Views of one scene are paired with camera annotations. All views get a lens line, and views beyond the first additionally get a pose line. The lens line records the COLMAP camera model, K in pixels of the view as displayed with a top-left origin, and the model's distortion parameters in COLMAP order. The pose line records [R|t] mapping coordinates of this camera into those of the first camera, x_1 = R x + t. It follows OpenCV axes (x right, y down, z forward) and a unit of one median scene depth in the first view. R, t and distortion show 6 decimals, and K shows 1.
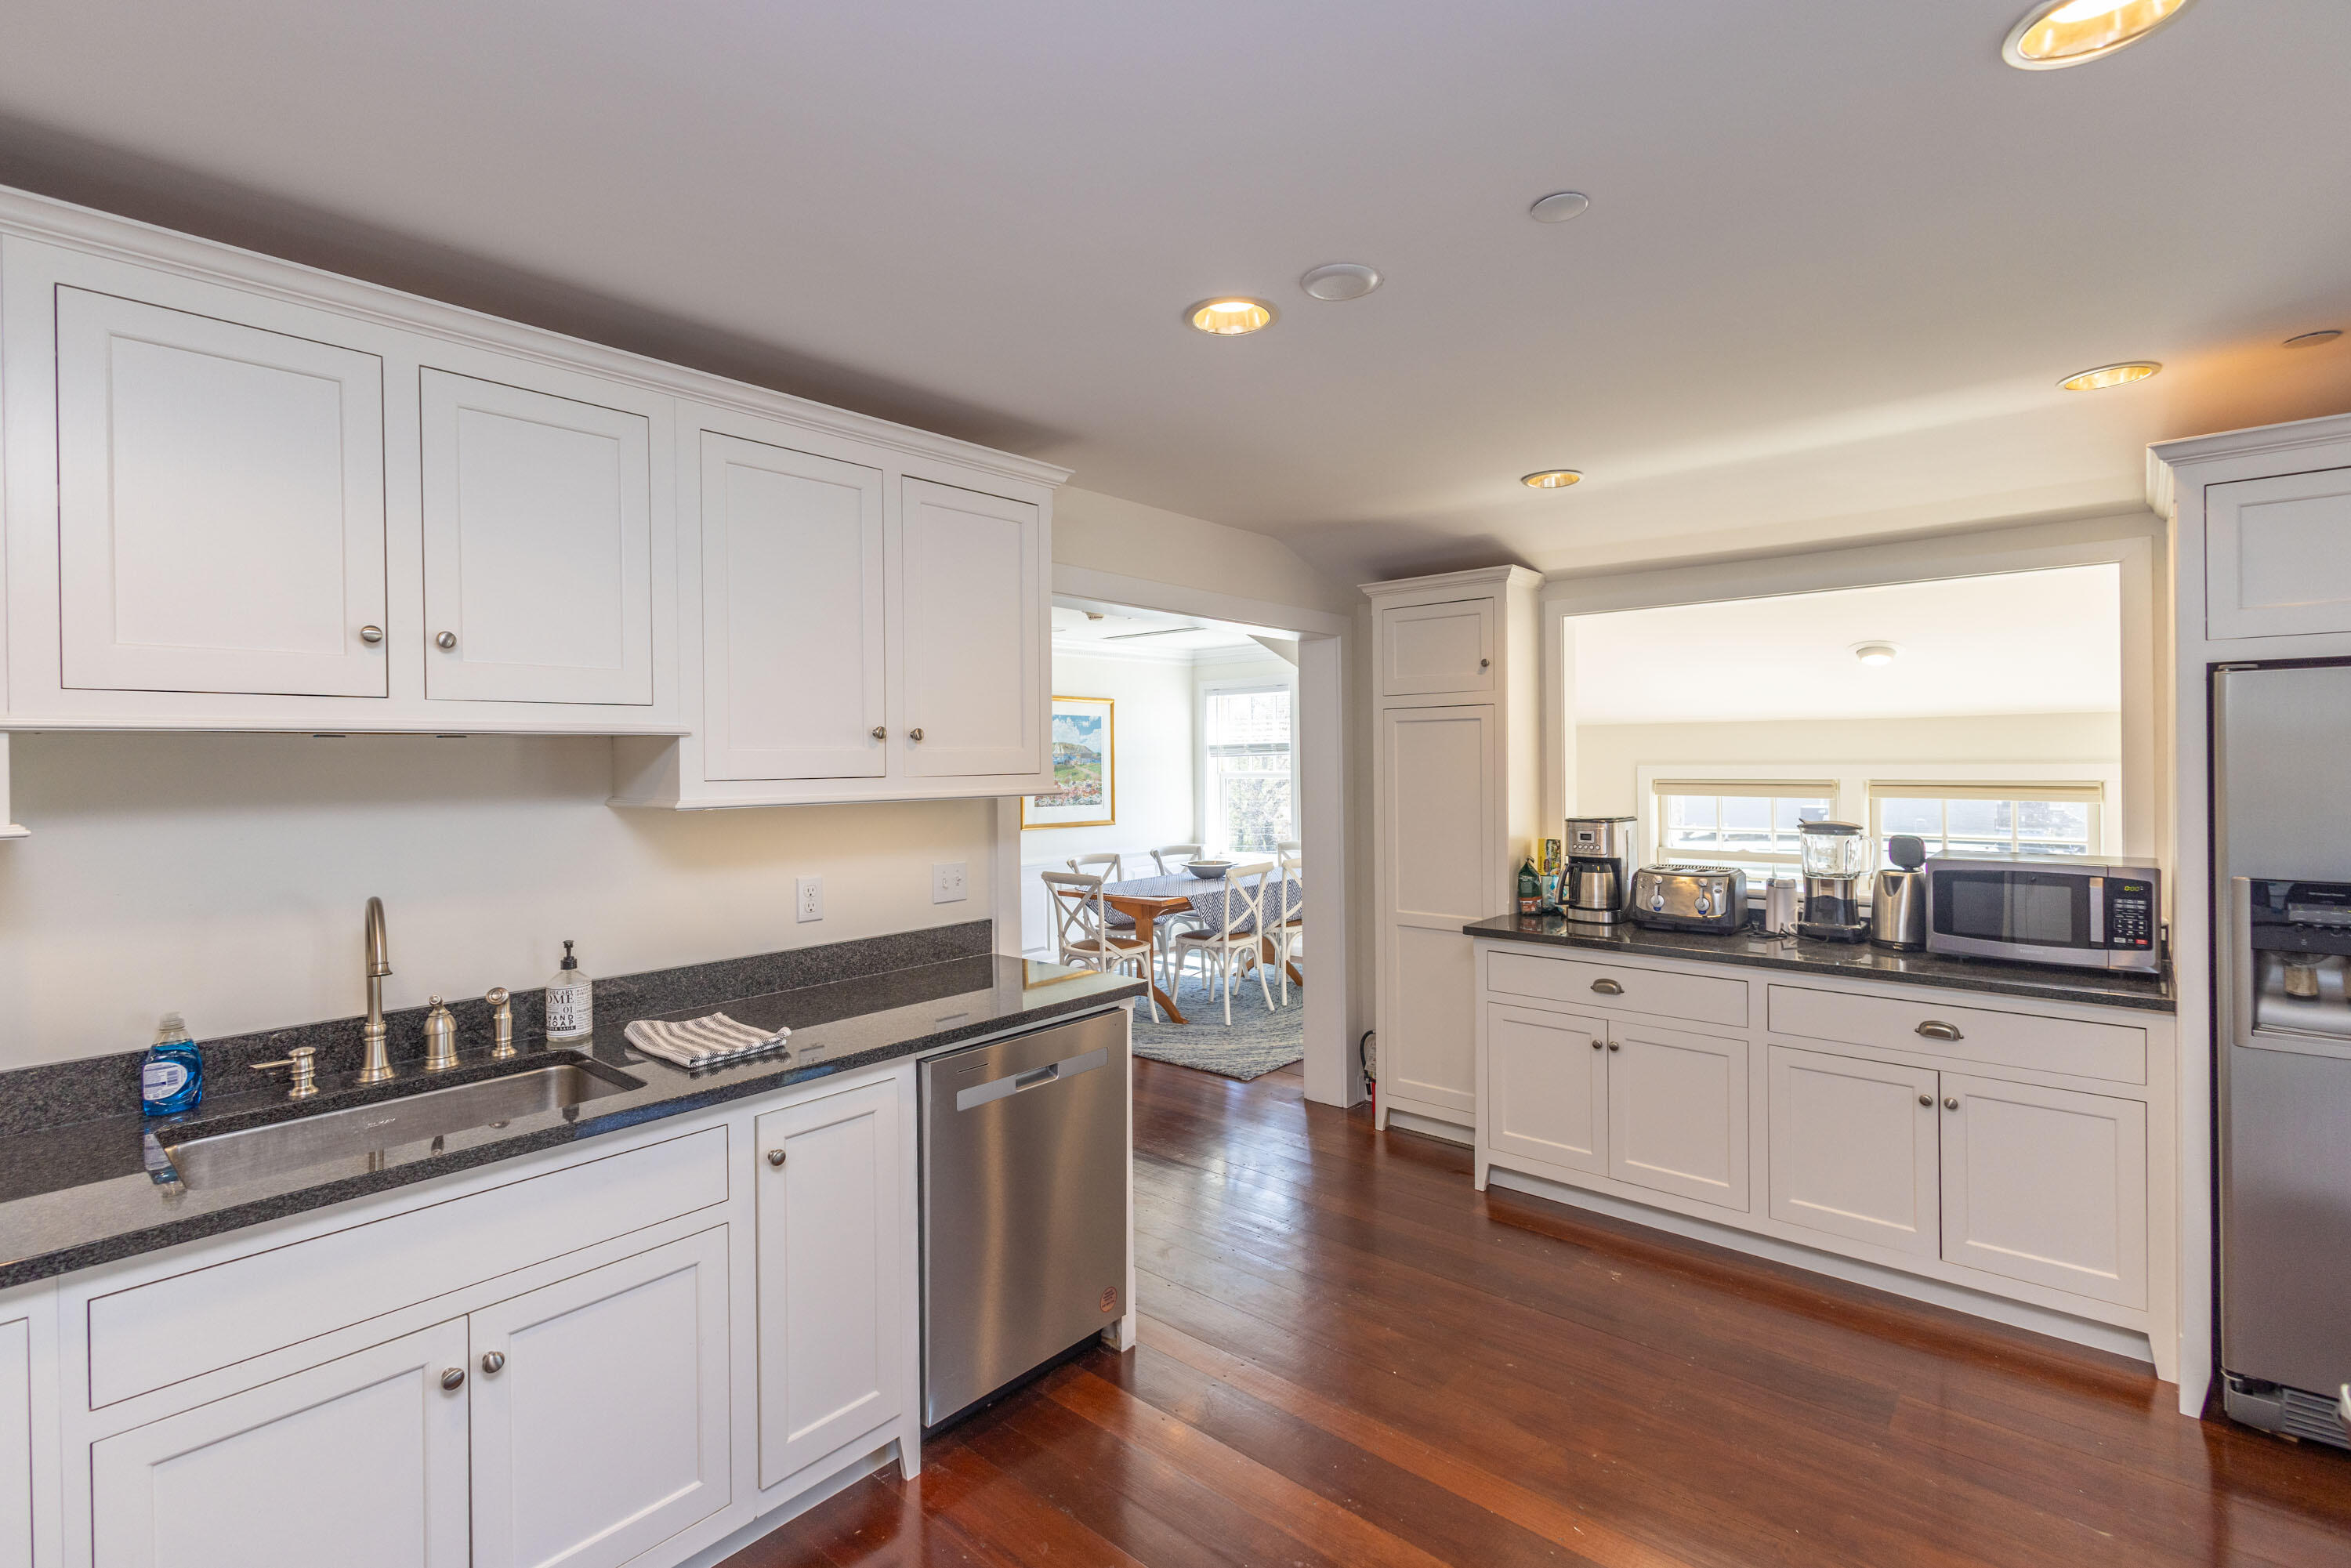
lens RADIAL K [[1075.1, 0, 1175.5], [0, 1075.1, 784.0], [0, 0, 1]] dist [-0.000044, -0.000007]
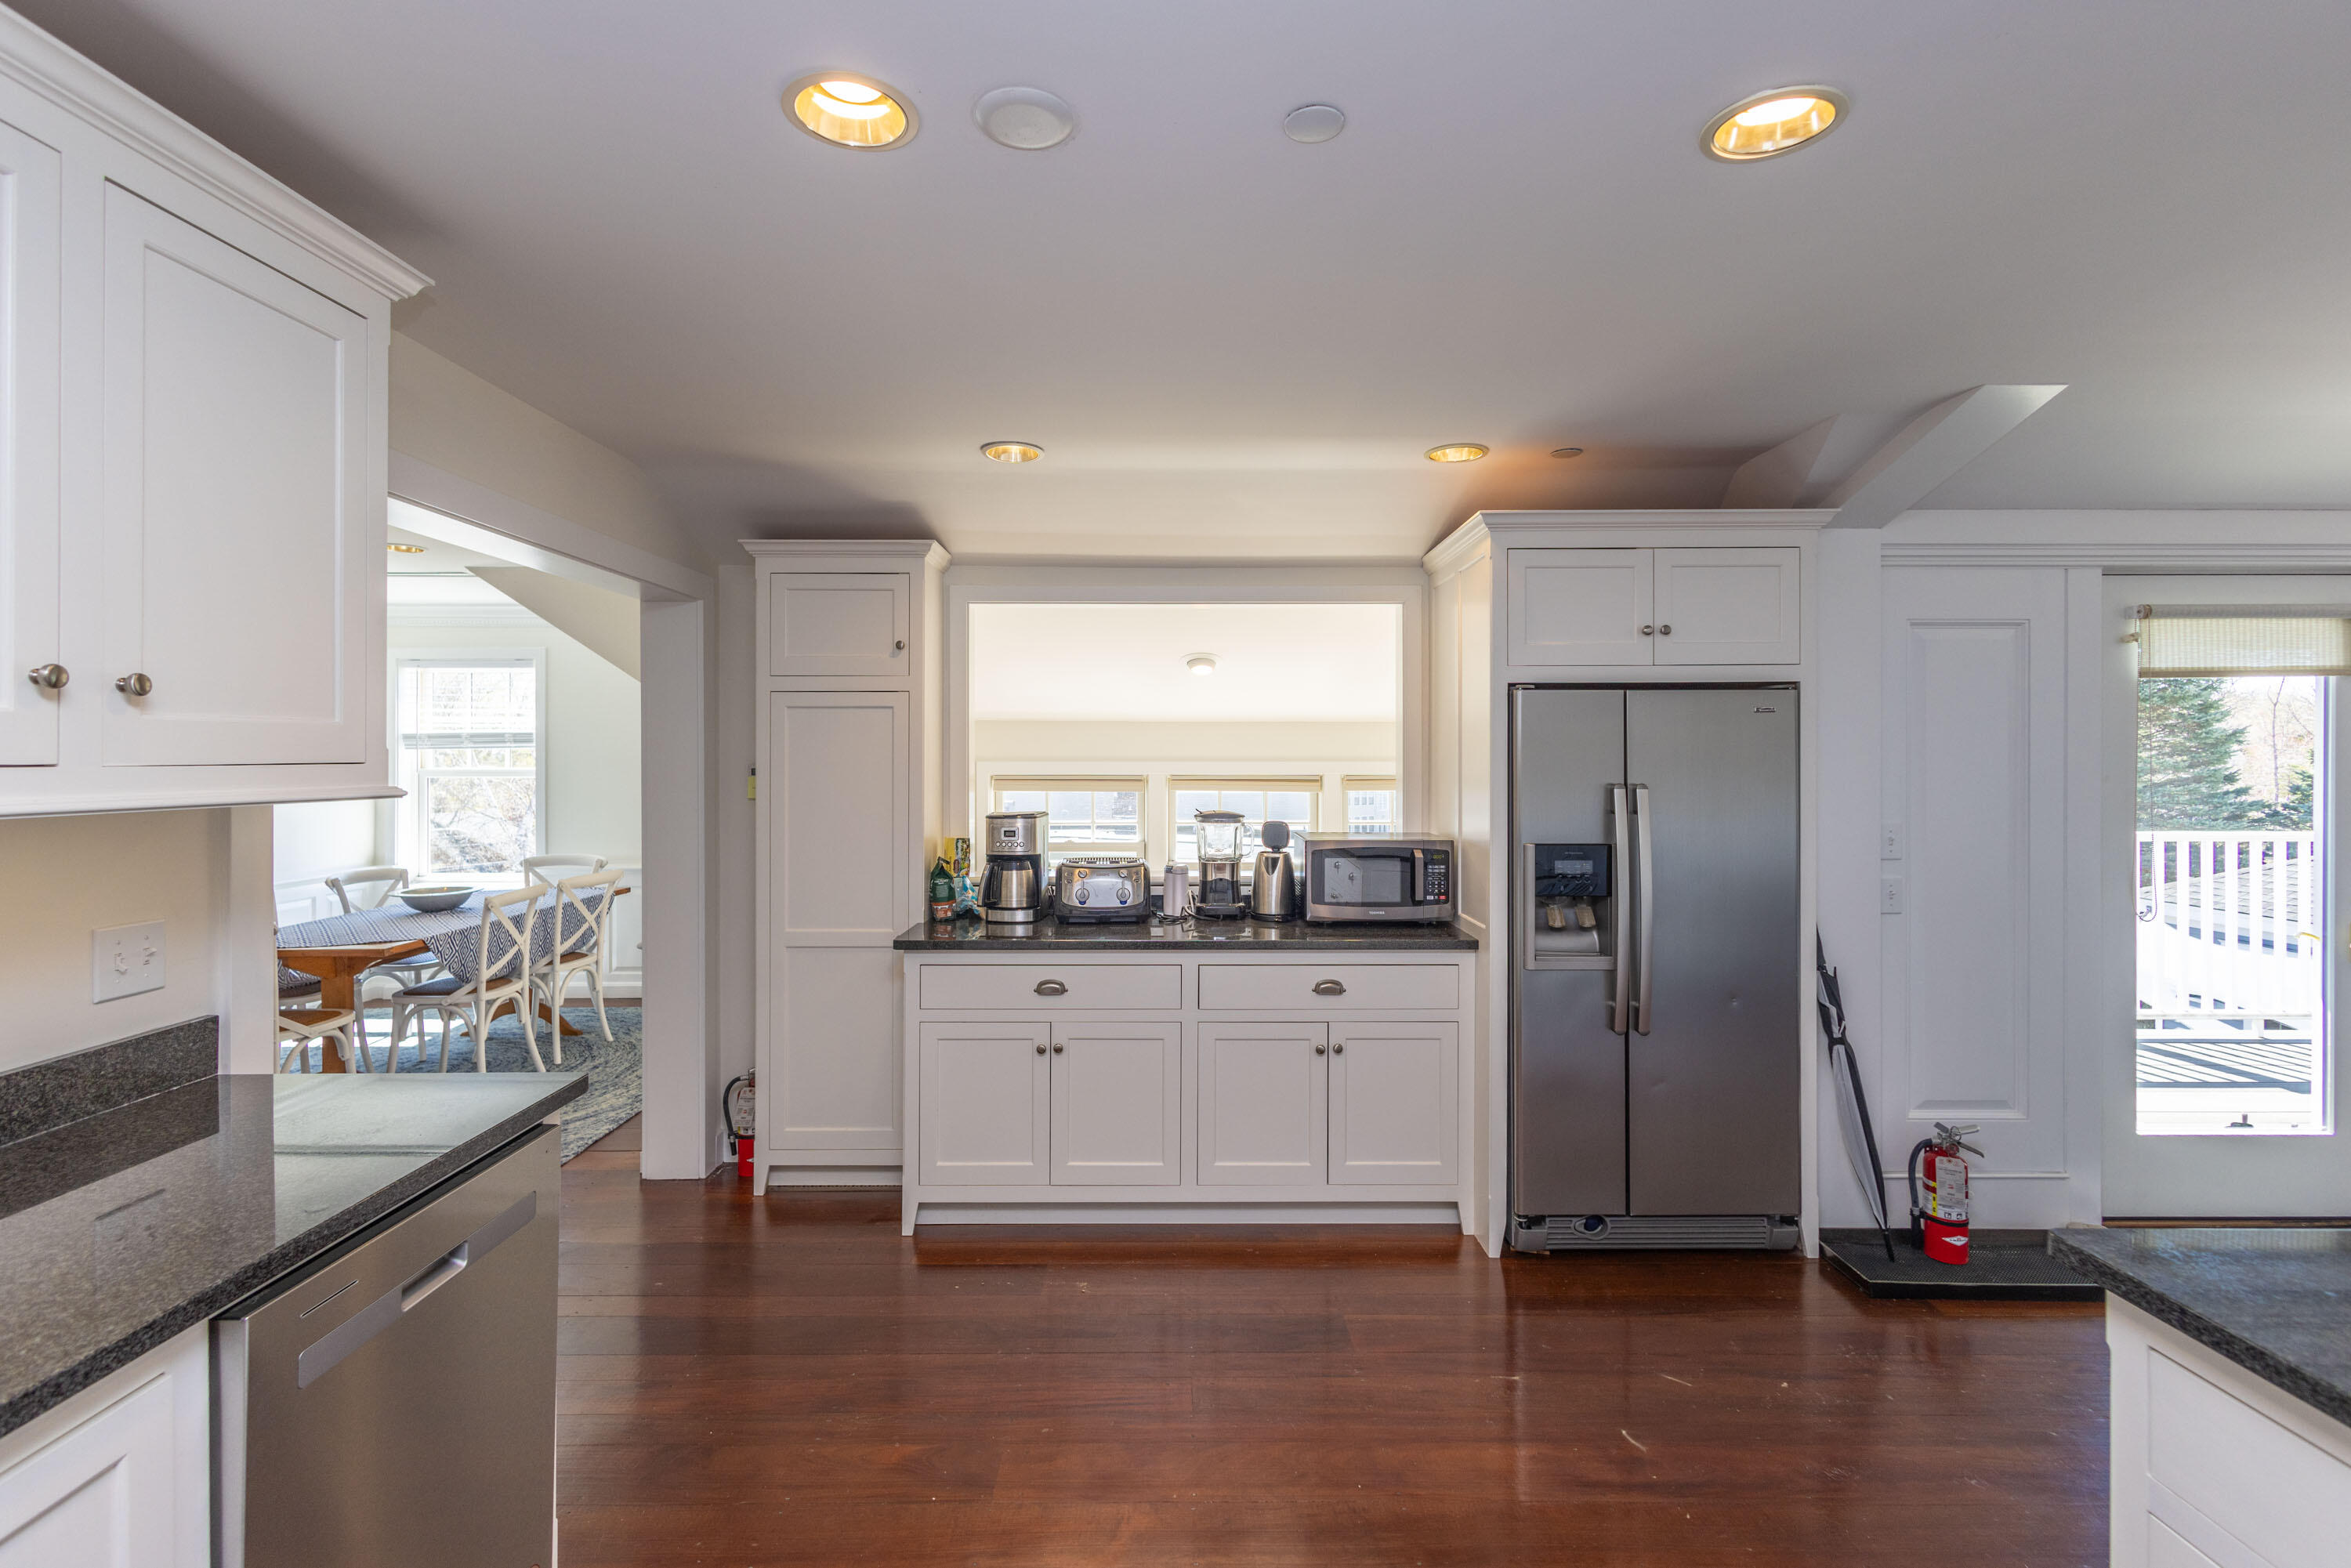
lens RADIAL K [[1066.4, 0, 1173.8], [0, 1066.4, 769.9], [0, 0, 1]] dist [0.001473, 0.000349]
pose [[0.745950, 0.000627, 0.666002, -0.142118], [0.008078, 0.999917, -0.009989, 0.002707], [-0.665953, 0.012831, 0.745883, 0.189983]]
